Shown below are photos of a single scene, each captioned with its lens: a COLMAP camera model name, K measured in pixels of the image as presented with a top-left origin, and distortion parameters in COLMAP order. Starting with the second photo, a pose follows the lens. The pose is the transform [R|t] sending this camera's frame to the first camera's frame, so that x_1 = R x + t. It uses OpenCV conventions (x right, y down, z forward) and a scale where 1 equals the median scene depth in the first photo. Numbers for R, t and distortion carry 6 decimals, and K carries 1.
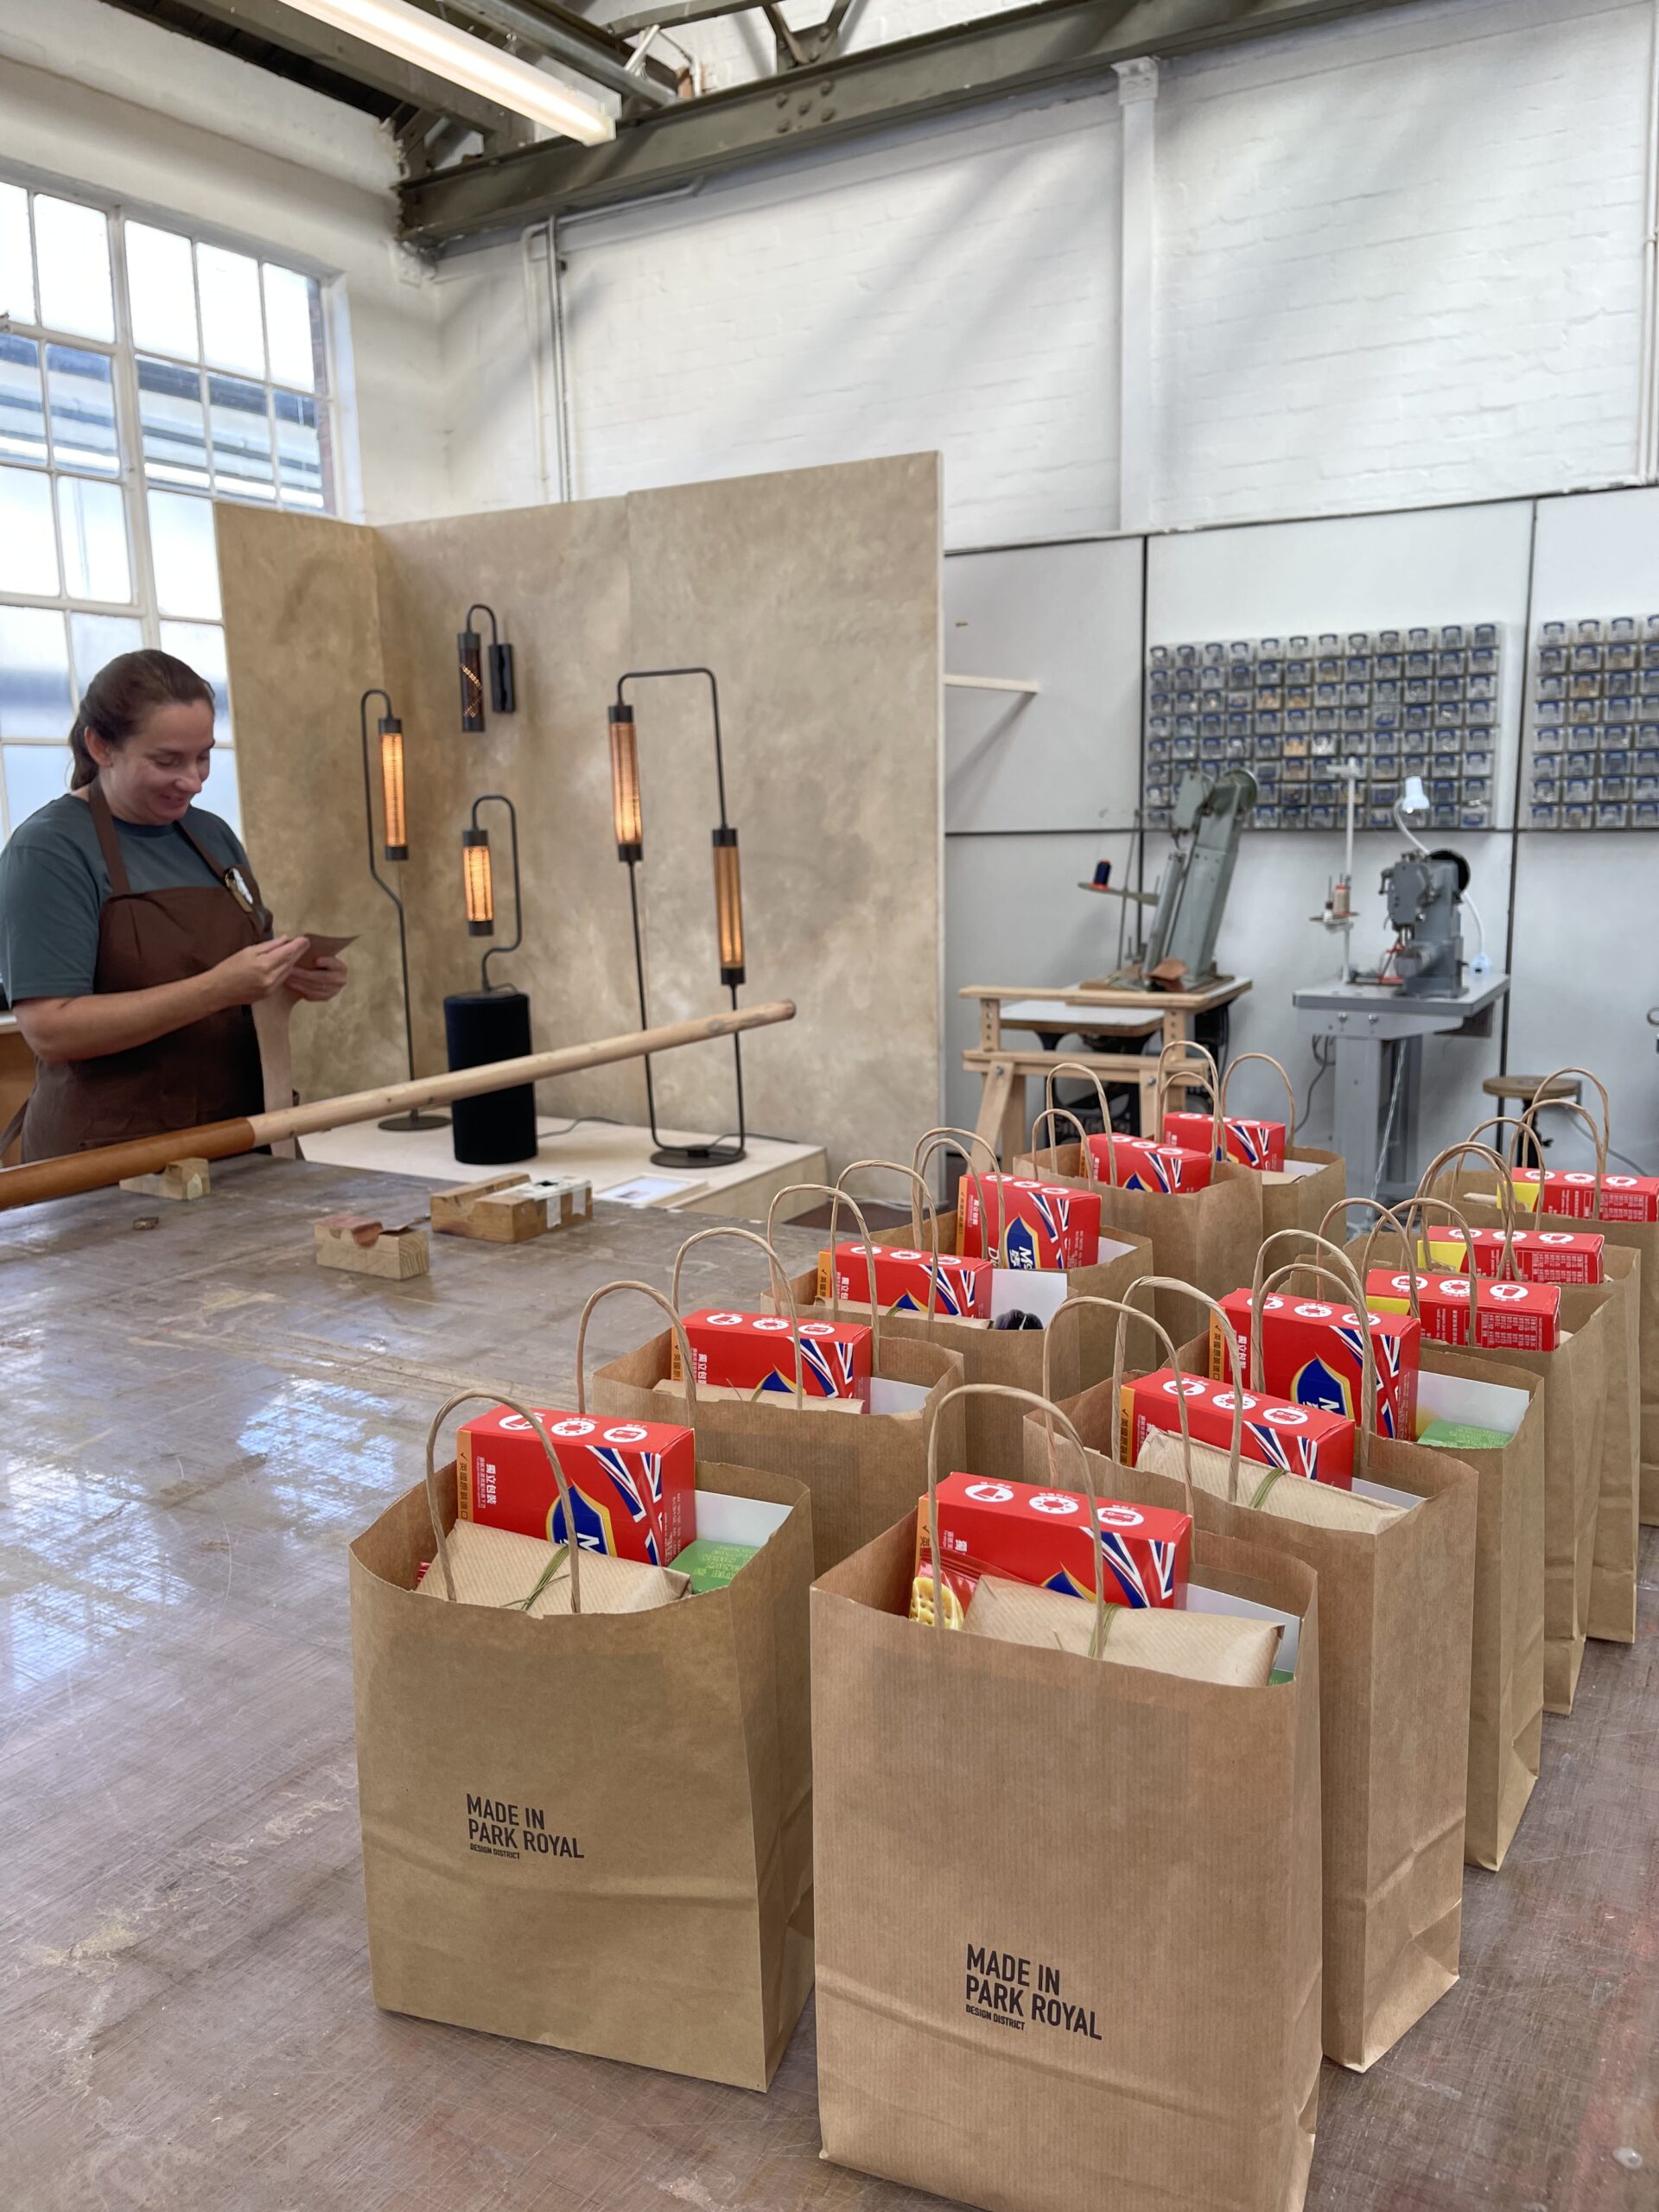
lens RADIAL K [[1684.4, 0, 820.4], [0, 1684.4, 1095.8], [0, 0, 1]] dist [0.059743, -0.062964]
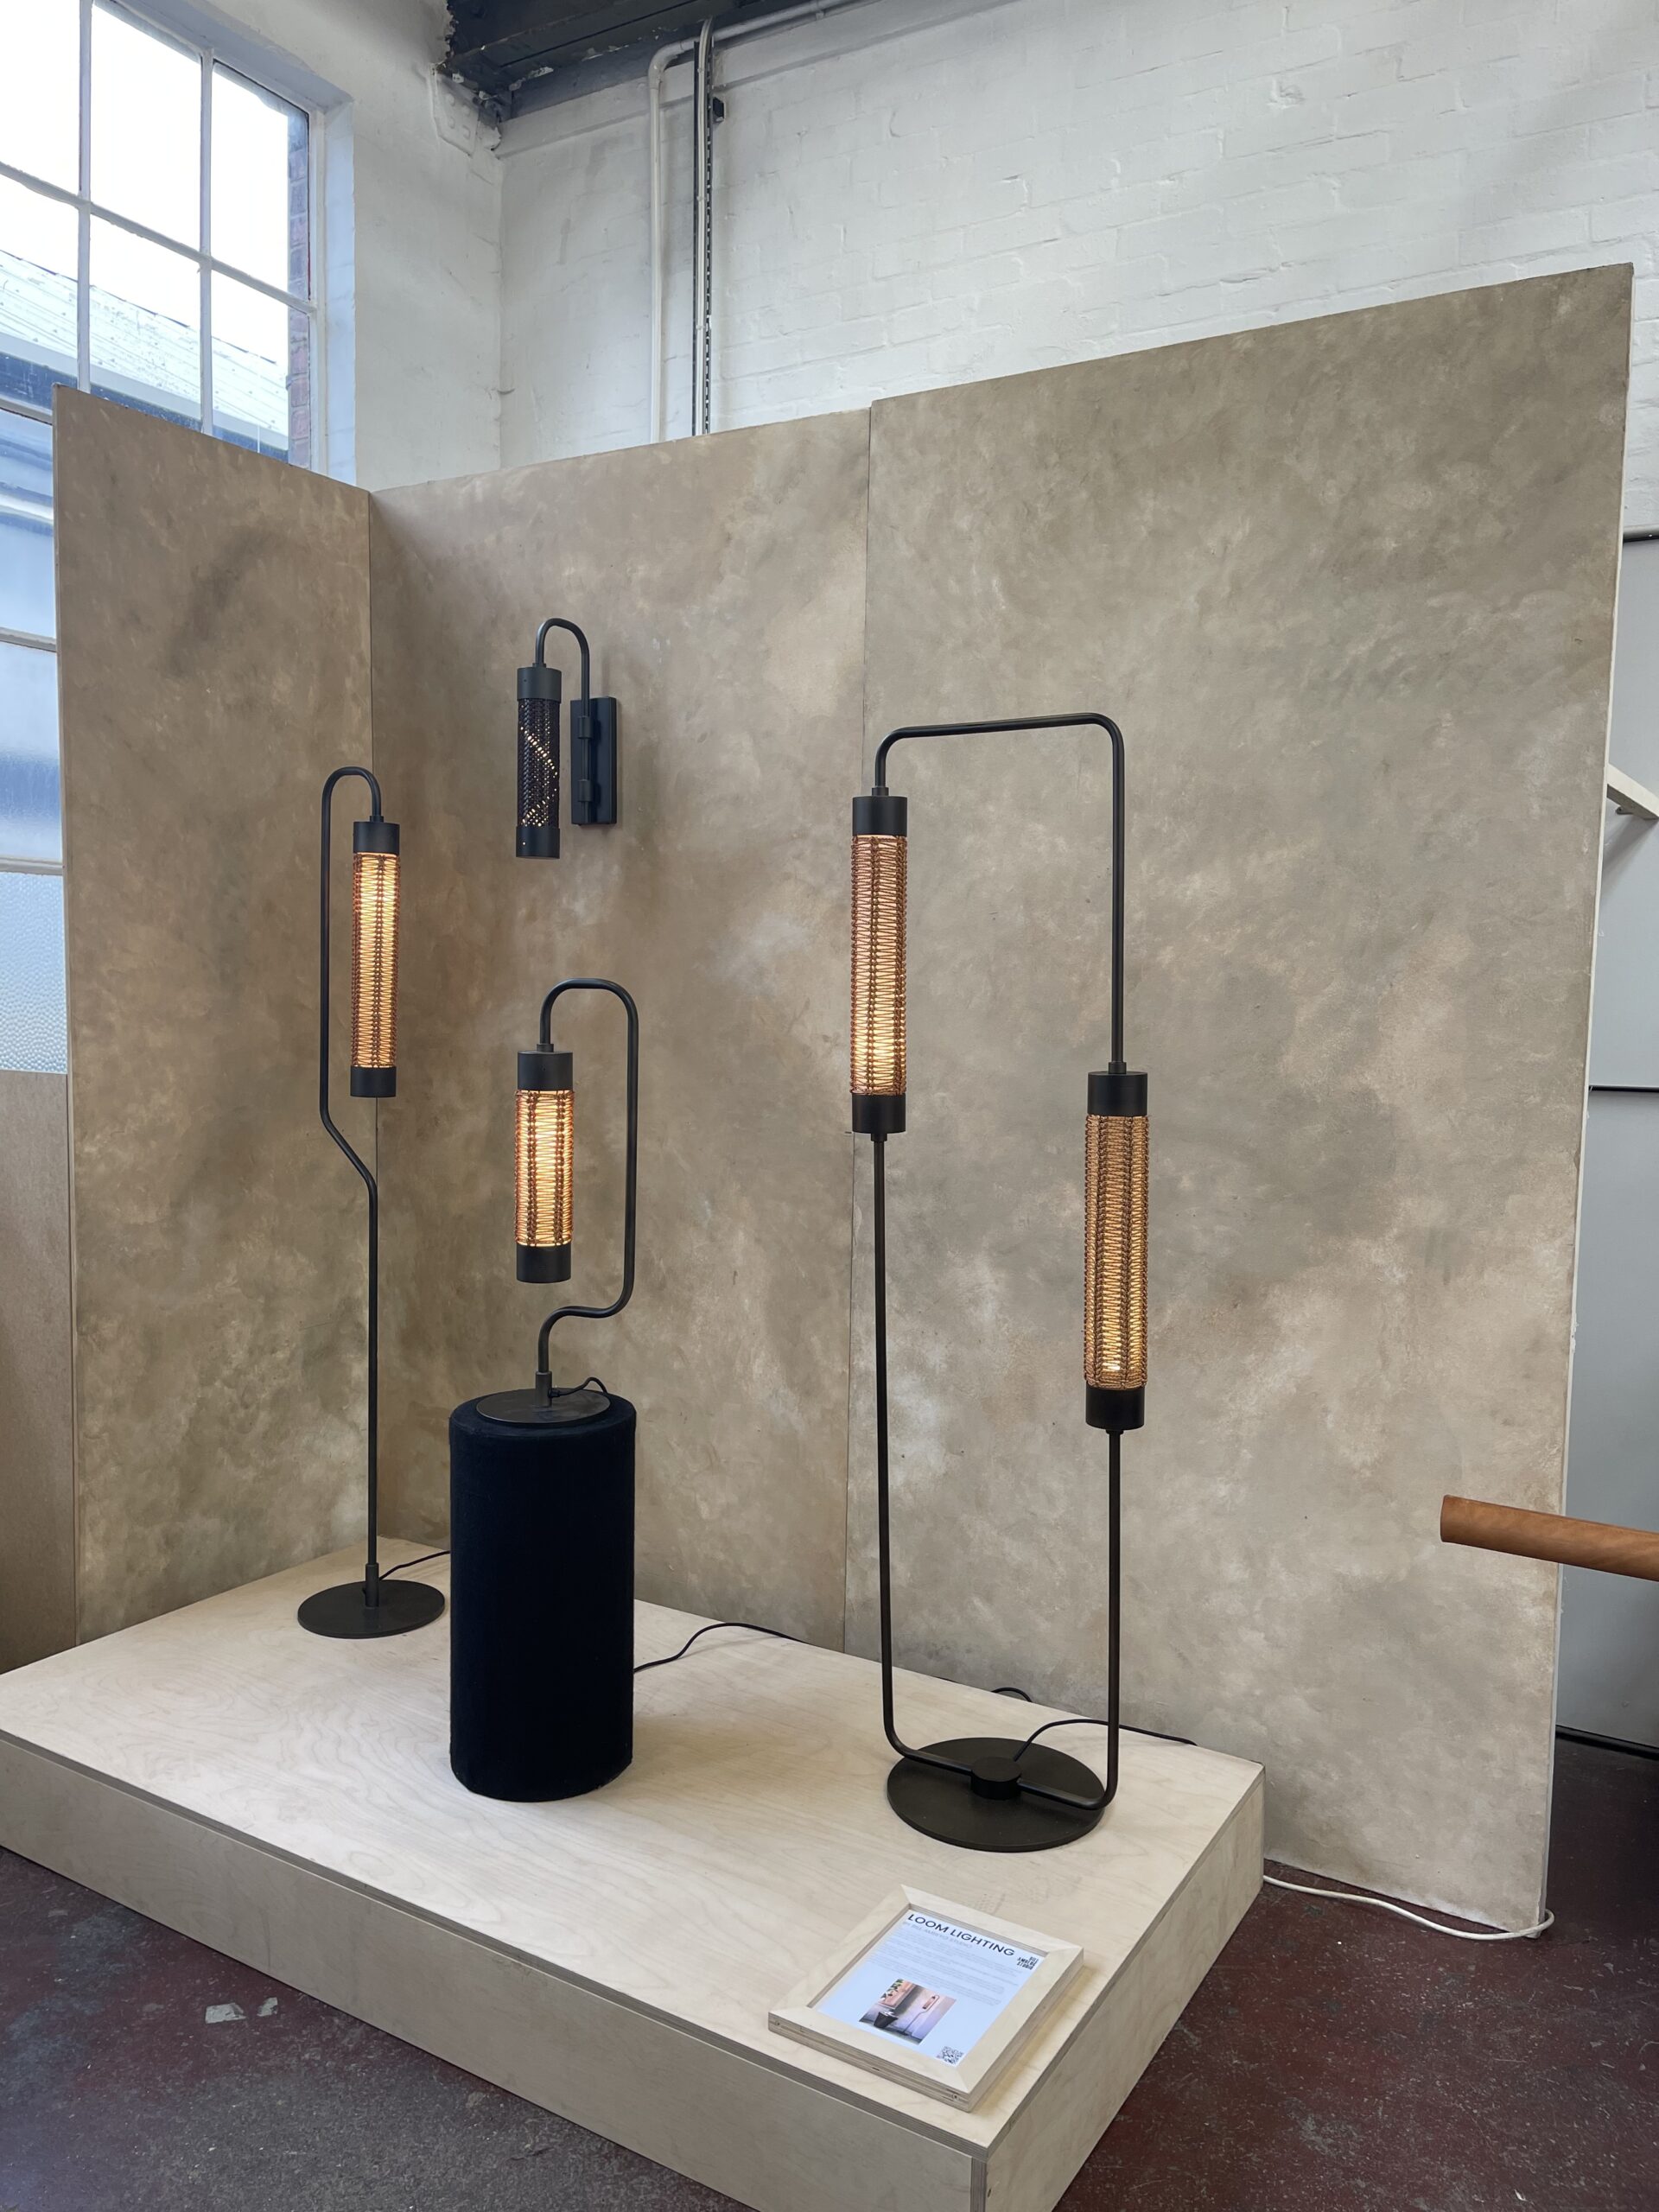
lens RADIAL K [[1684.4, 0, 821.6], [0, 1684.4, 1099.7], [0, 0, 1]] dist [0.059743, -0.062964]
pose [[0.999191, 0.038348, 0.012094, -0.122132], [-0.036837, 0.993576, -0.107005, -0.089342], [-0.016119, 0.106473, 0.994185, 0.495587]]
